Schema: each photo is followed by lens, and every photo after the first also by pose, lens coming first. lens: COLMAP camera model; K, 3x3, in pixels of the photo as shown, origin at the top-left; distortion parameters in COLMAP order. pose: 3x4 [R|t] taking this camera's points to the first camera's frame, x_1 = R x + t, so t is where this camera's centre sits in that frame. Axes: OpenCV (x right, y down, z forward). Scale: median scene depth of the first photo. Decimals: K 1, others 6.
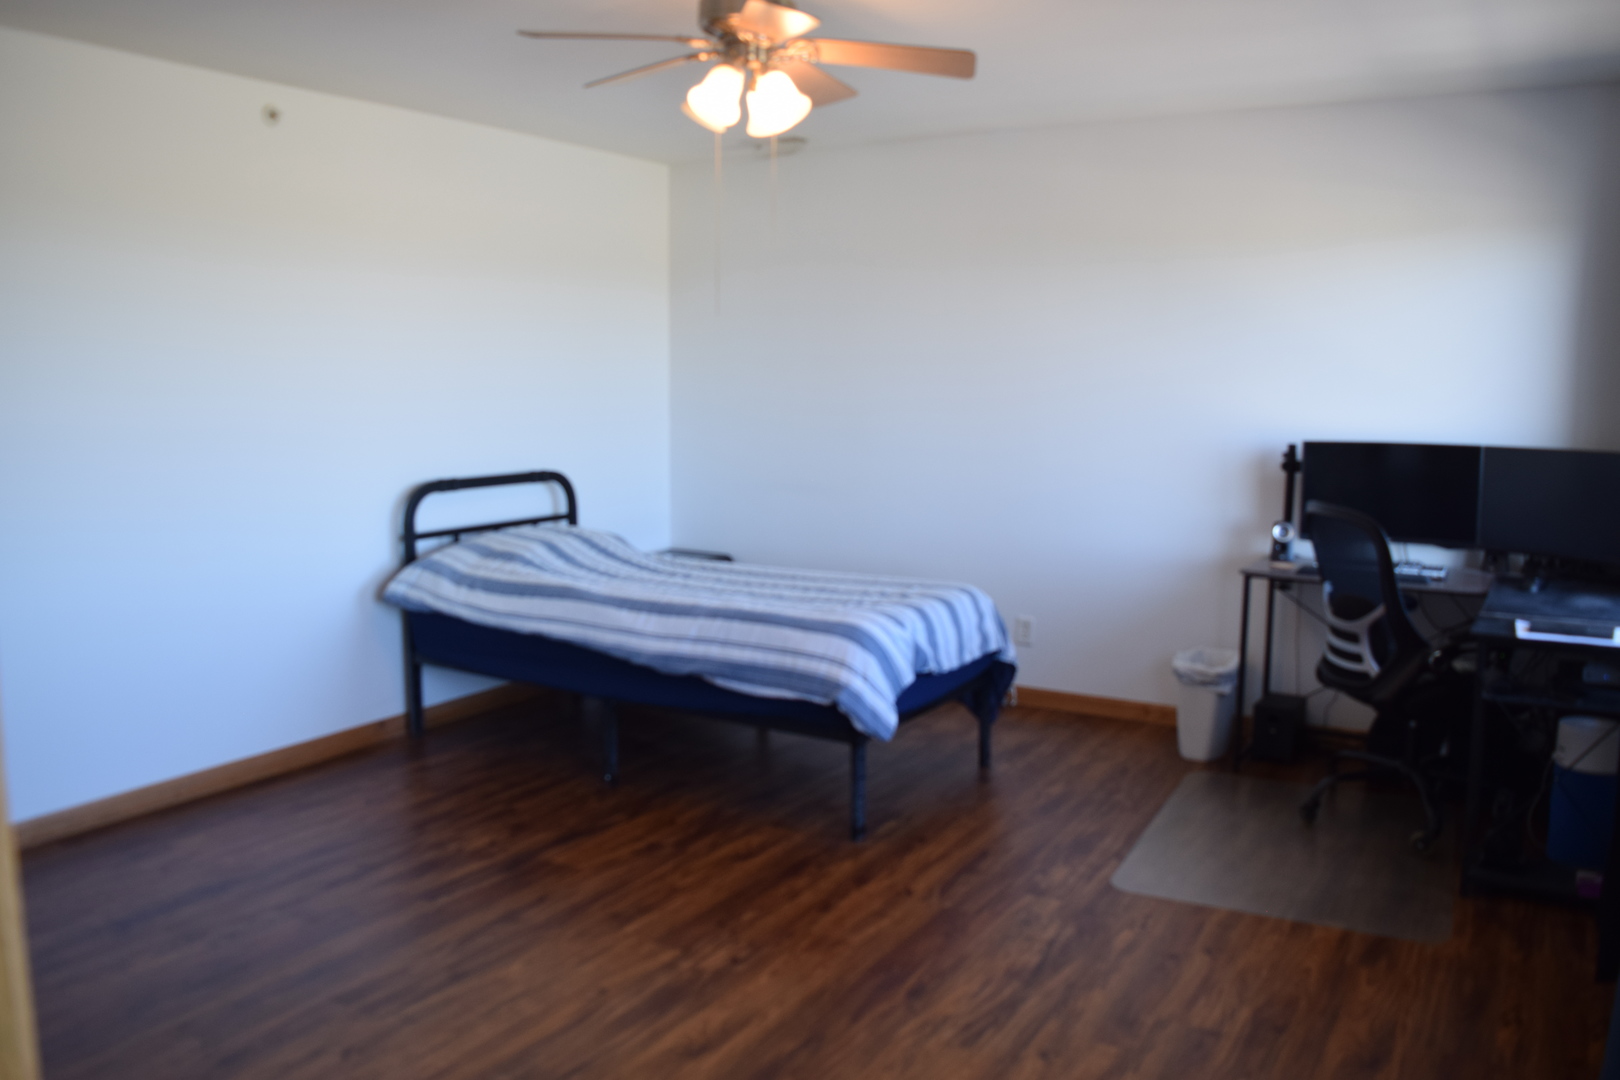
lens RADIAL K [[1328.6, 0, 810.0], [0, 1328.6, 540.0], [0, 0, 1]] dist [-0.007132, -0.001867]
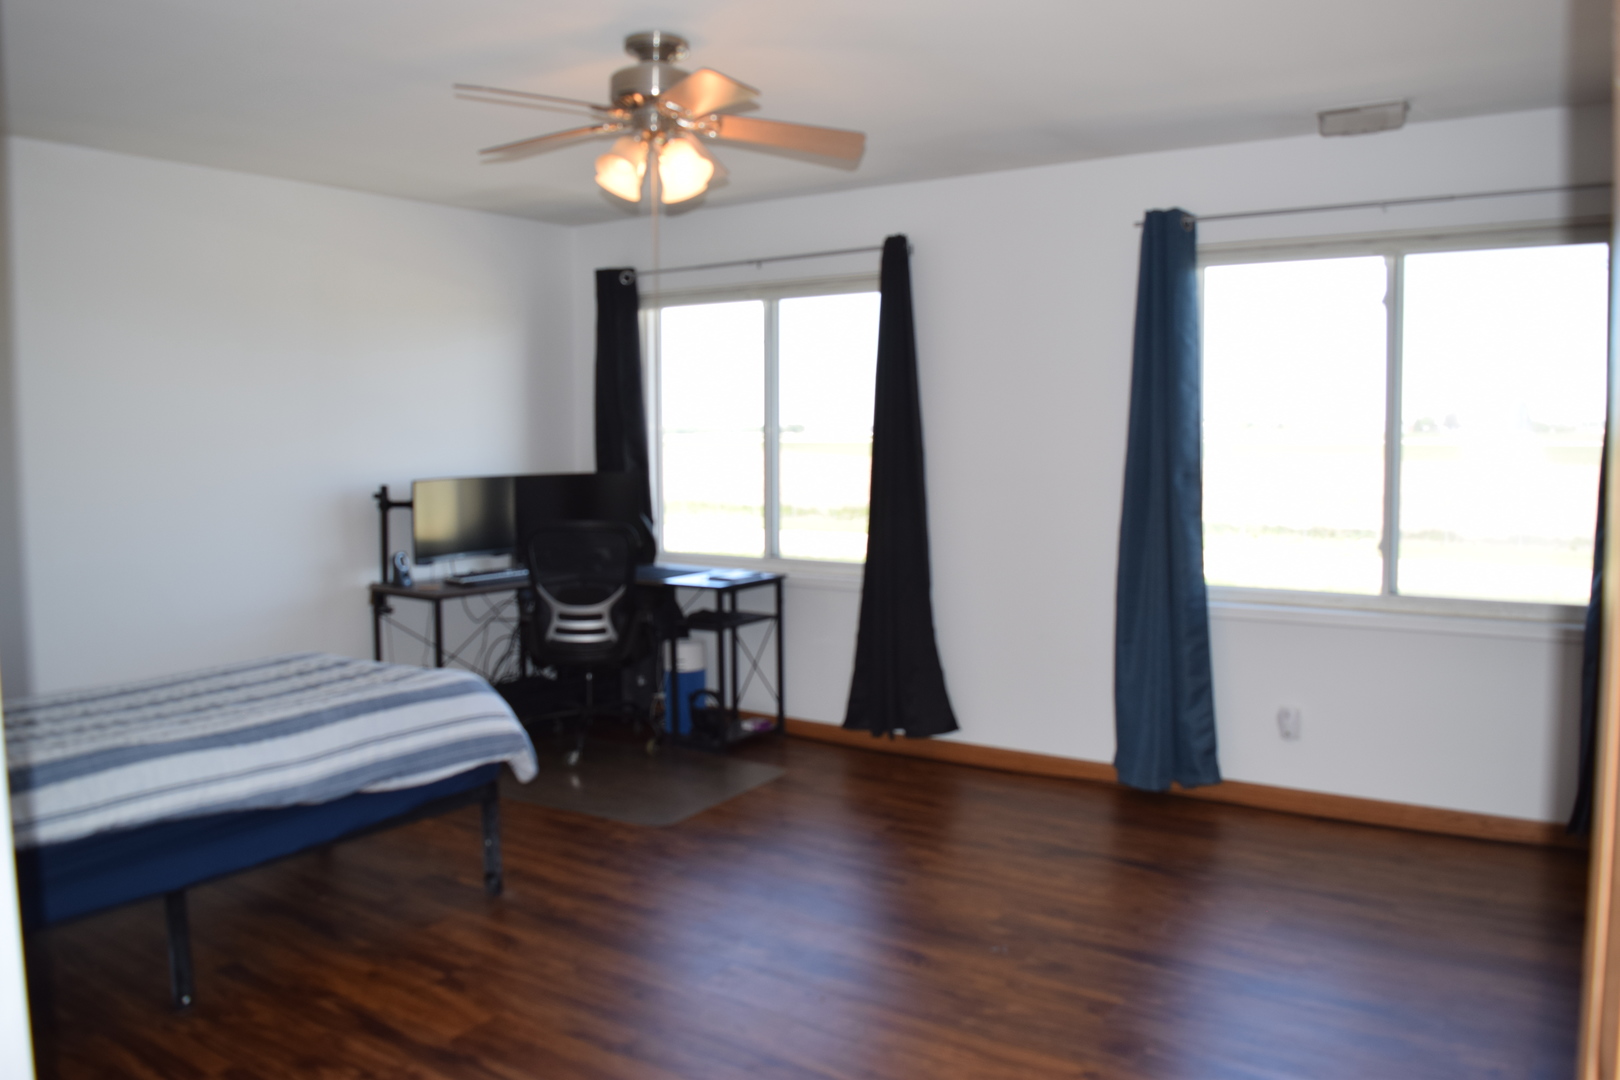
lens RADIAL K [[1328.6, 0, 810.0], [0, 1328.6, 540.0], [0, 0, 1]] dist [-0.007132, -0.001867]
pose [[0.063243, -0.088403, 0.994075, -0.900285], [0.132533, 0.987991, 0.079431, -0.081077], [-0.989159, 0.126725, 0.074200, 0.664260]]
